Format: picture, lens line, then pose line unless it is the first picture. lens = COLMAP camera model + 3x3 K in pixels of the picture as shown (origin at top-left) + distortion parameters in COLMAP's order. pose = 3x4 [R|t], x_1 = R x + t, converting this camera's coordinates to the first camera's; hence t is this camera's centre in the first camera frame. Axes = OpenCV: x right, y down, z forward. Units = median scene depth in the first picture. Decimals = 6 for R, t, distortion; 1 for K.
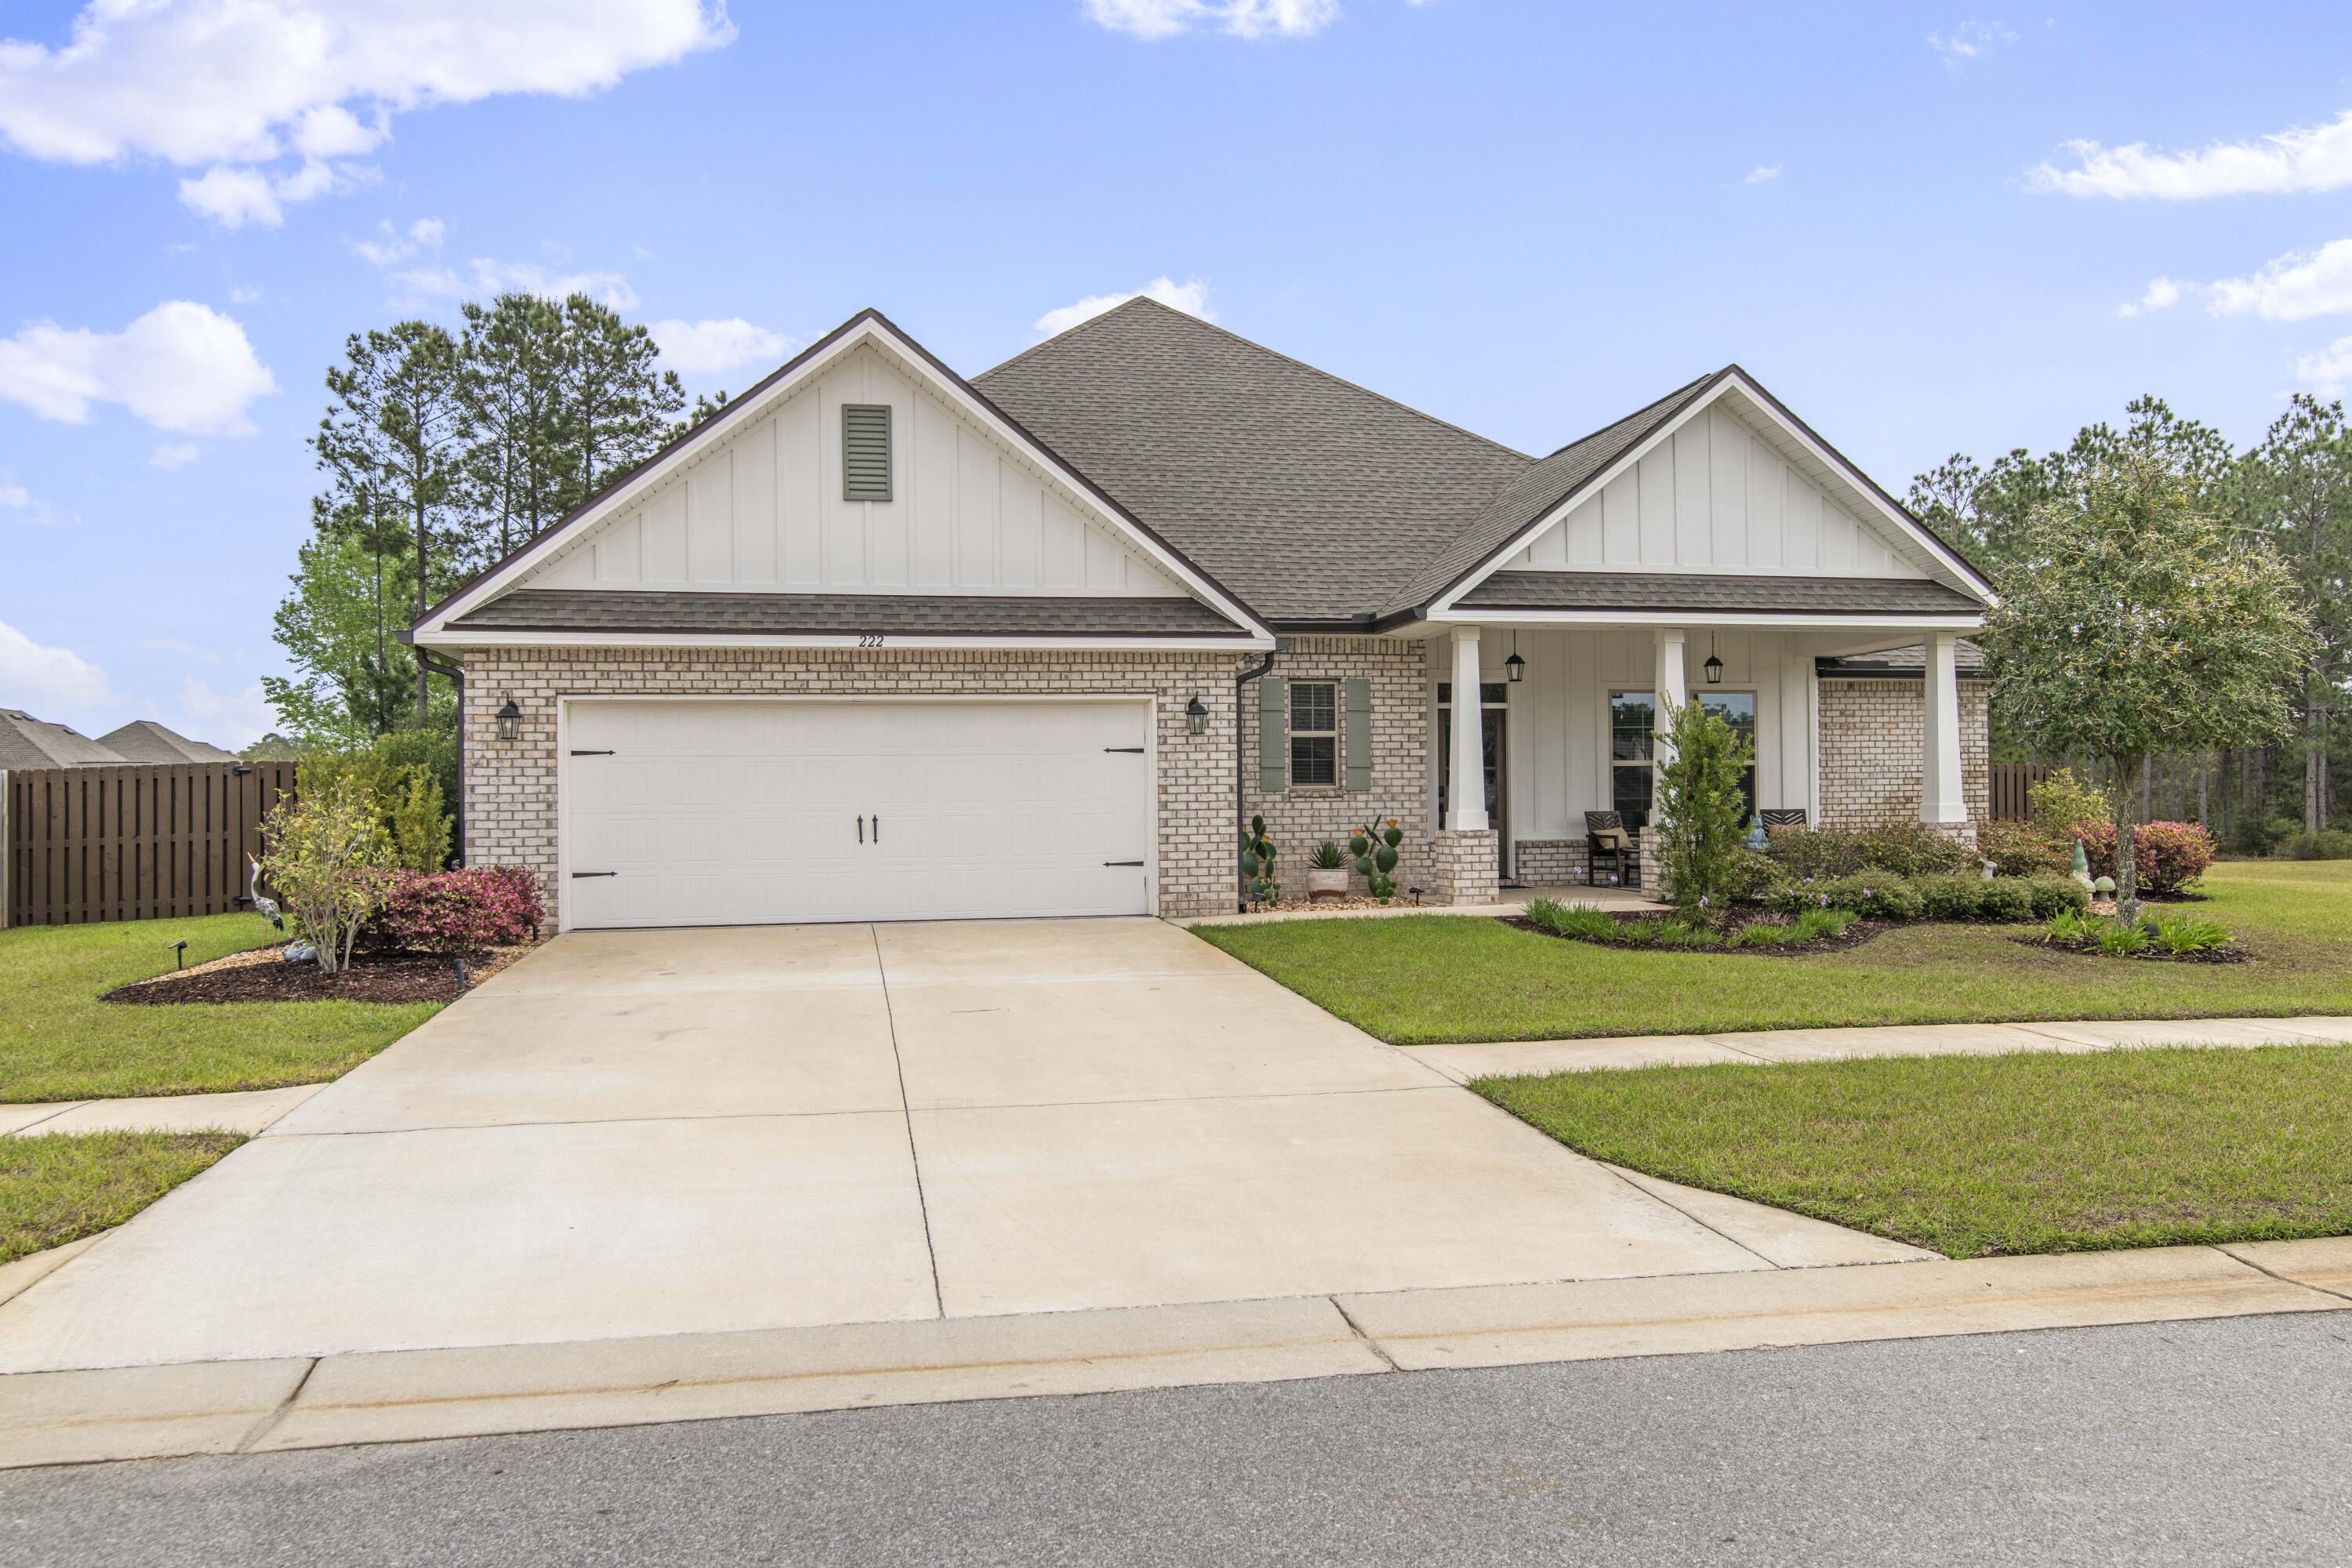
lens RADIAL K [[1660.4, 0, 1176.0], [0, 1660.4, 784.0], [0, 0, 1]] dist [0.004703, 0.001782]
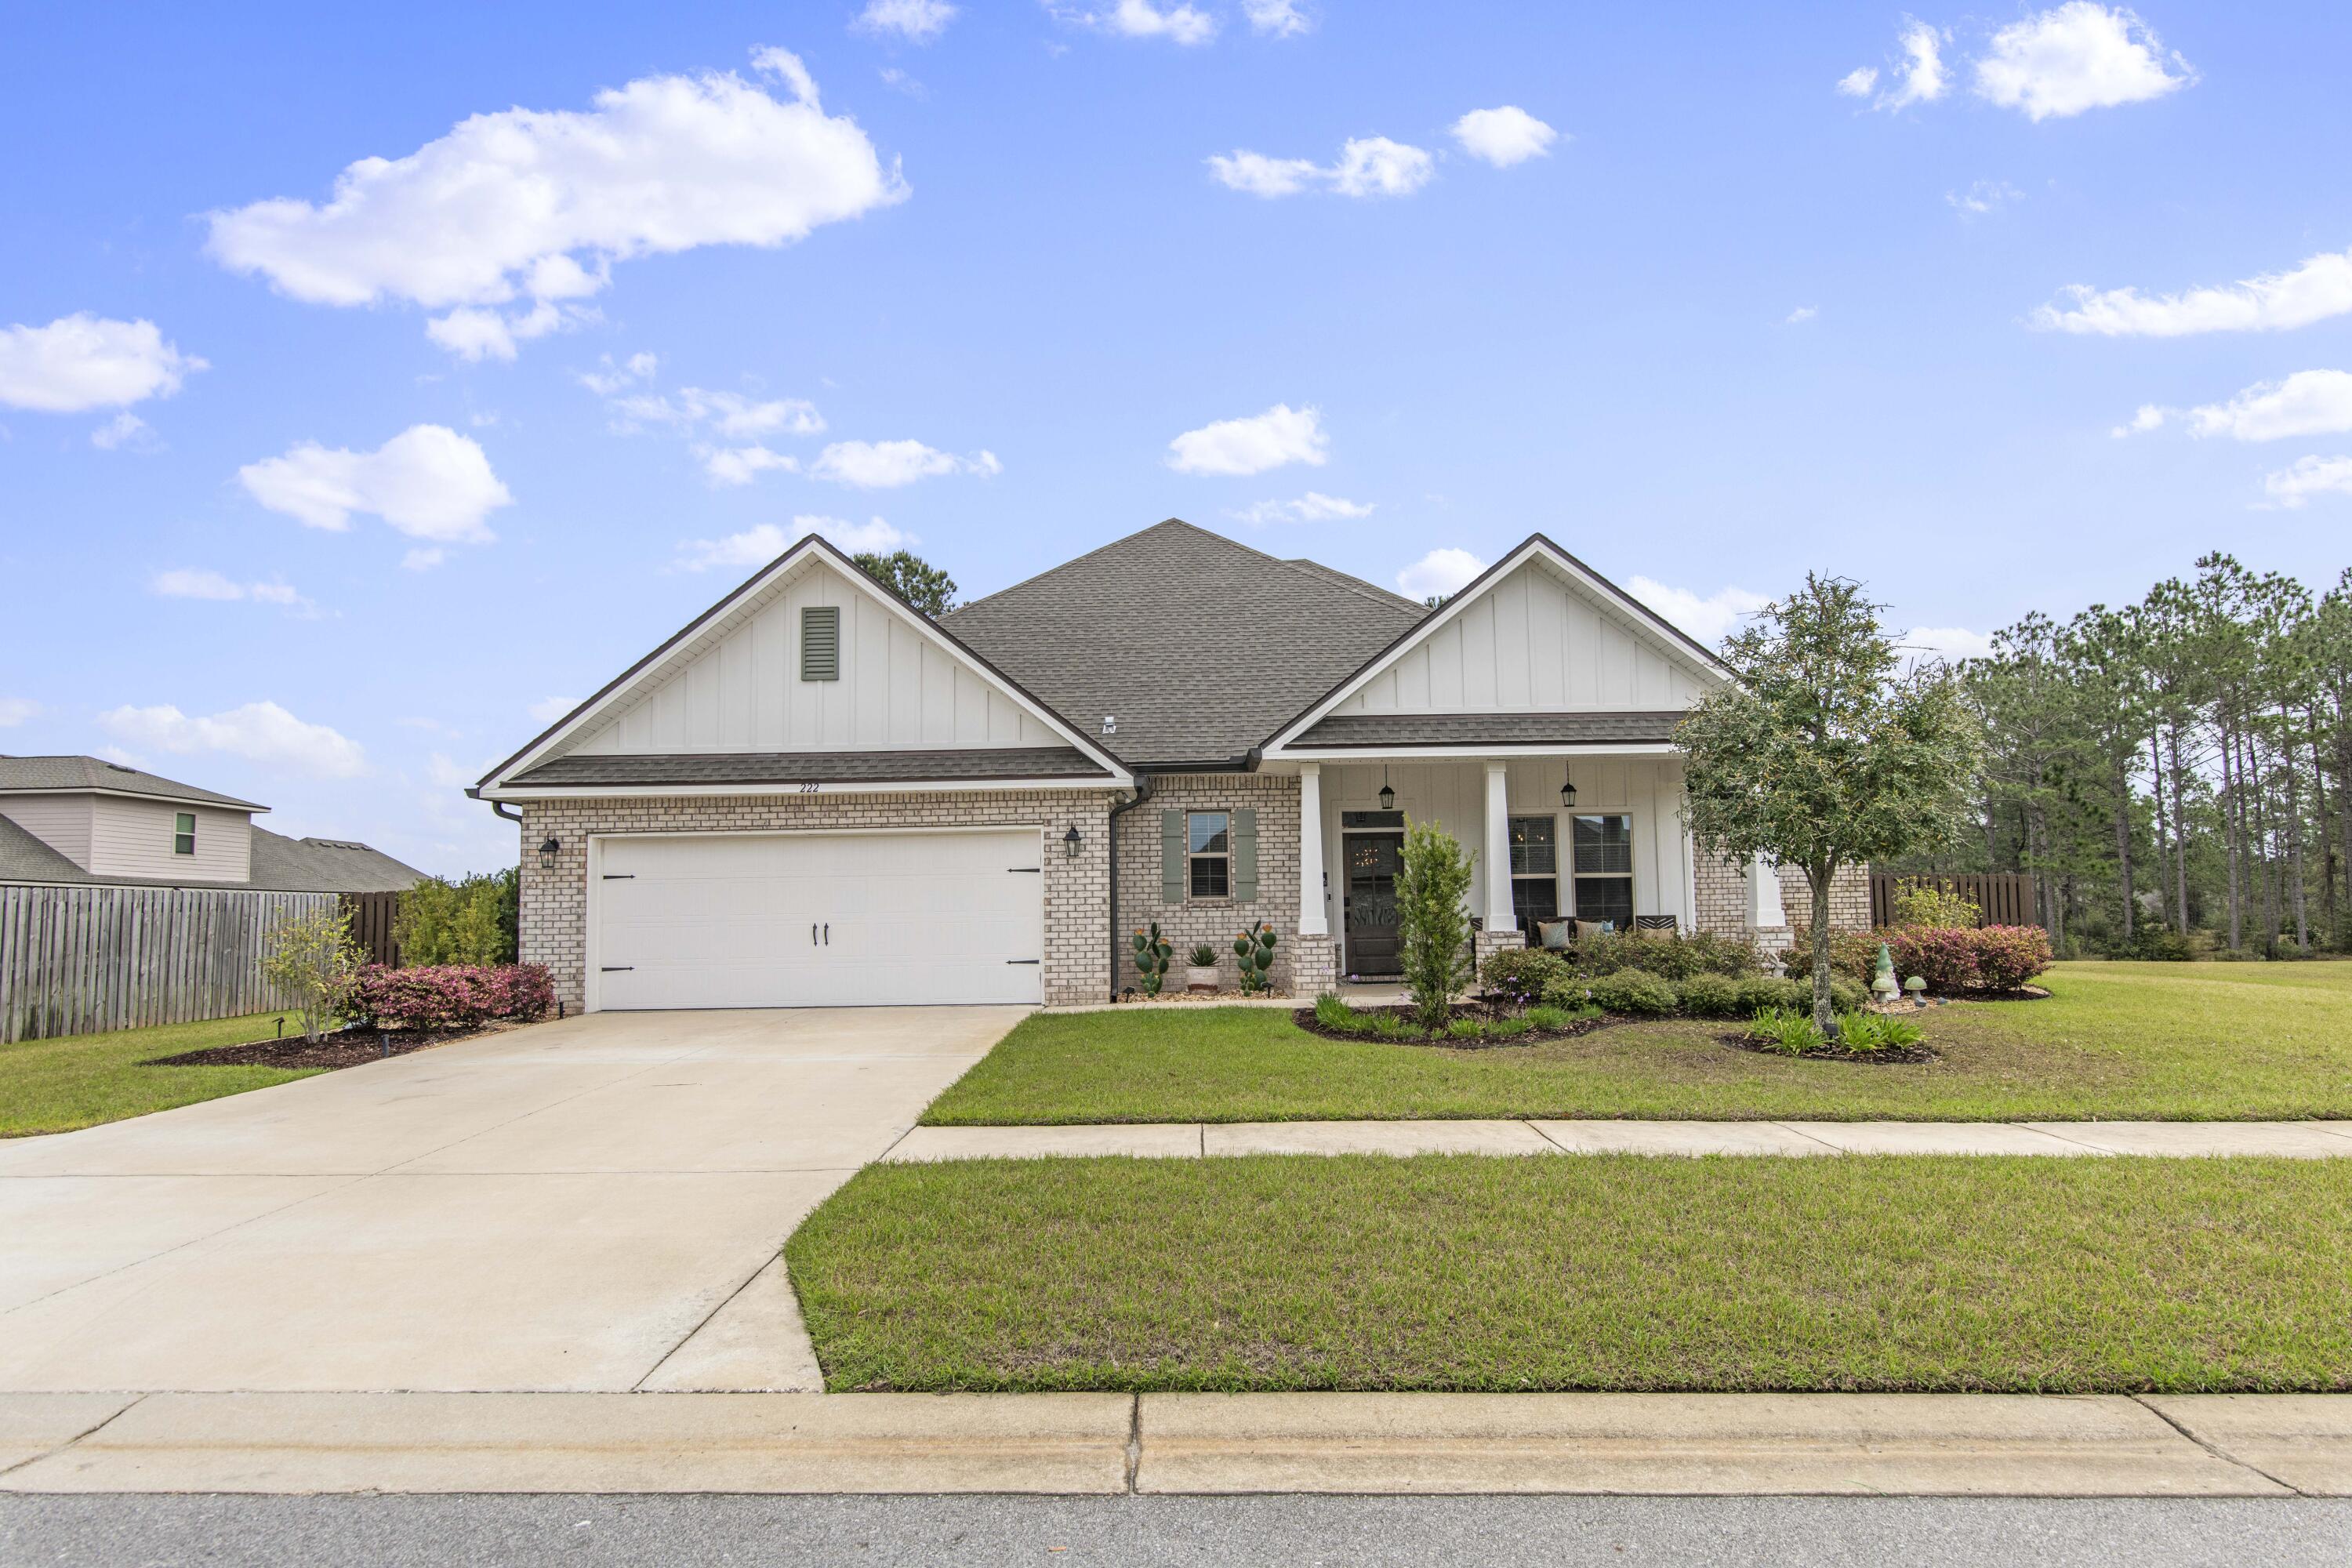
lens RADIAL K [[1243.6, 0, 1173.8], [0, 1243.6, 826.8], [0, 0, 1]] dist [0.002420, -0.000375]
pose [[0.978239, -0.019103, -0.206602, 0.273741], [0.007242, 0.998289, -0.058016, 0.002041], [0.207357, 0.055257, 0.976704, 0.110635]]
